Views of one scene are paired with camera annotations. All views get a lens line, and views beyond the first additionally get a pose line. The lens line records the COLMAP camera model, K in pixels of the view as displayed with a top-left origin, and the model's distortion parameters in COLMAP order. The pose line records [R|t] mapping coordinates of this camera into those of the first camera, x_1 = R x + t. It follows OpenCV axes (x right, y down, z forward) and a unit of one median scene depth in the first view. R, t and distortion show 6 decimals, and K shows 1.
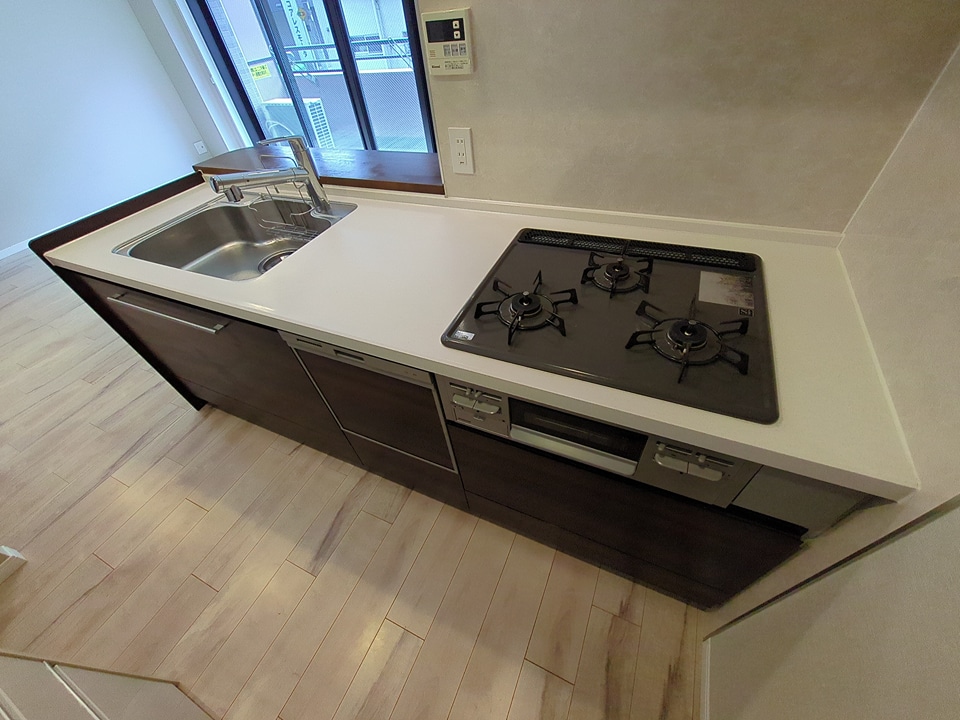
lens RADIAL K [[376.3, 0, 483.4], [0, 376.3, 358.8], [0, 0, 1]] dist [0.000330, 0.000937]
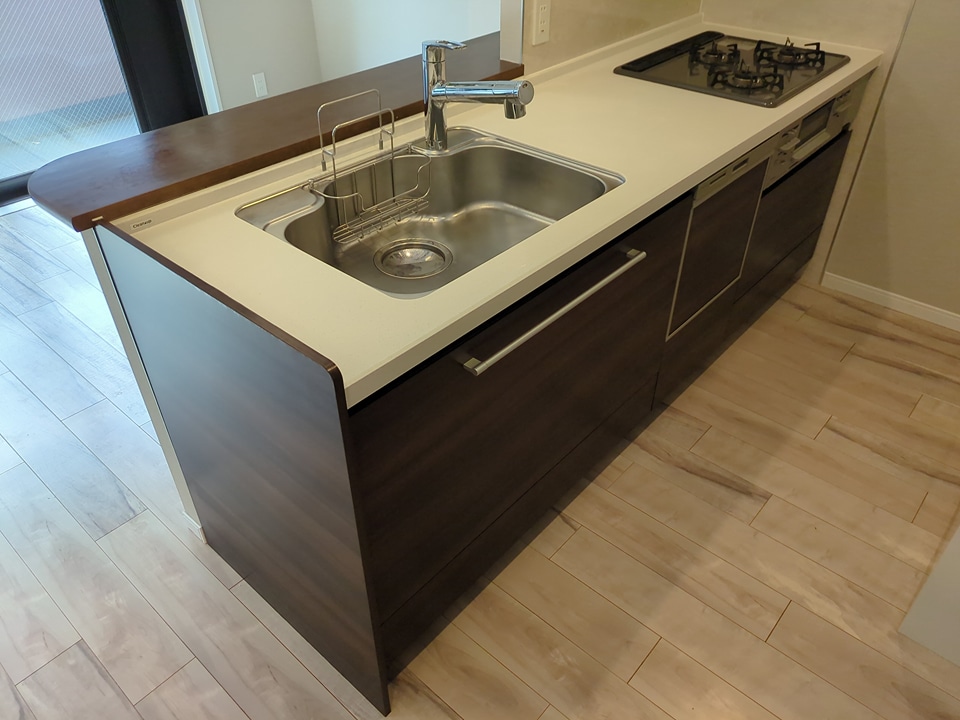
lens RADIAL K [[715.0, 0, 476.9], [0, 715.0, 355.9], [0, 0, 1]] dist [0.045637, -0.035273]
pose [[0.298502, -0.502909, 0.811159, -2.279695], [0.658050, 0.724038, 0.206736, -0.481279], [-0.691279, 0.472072, 0.547066, 0.600678]]
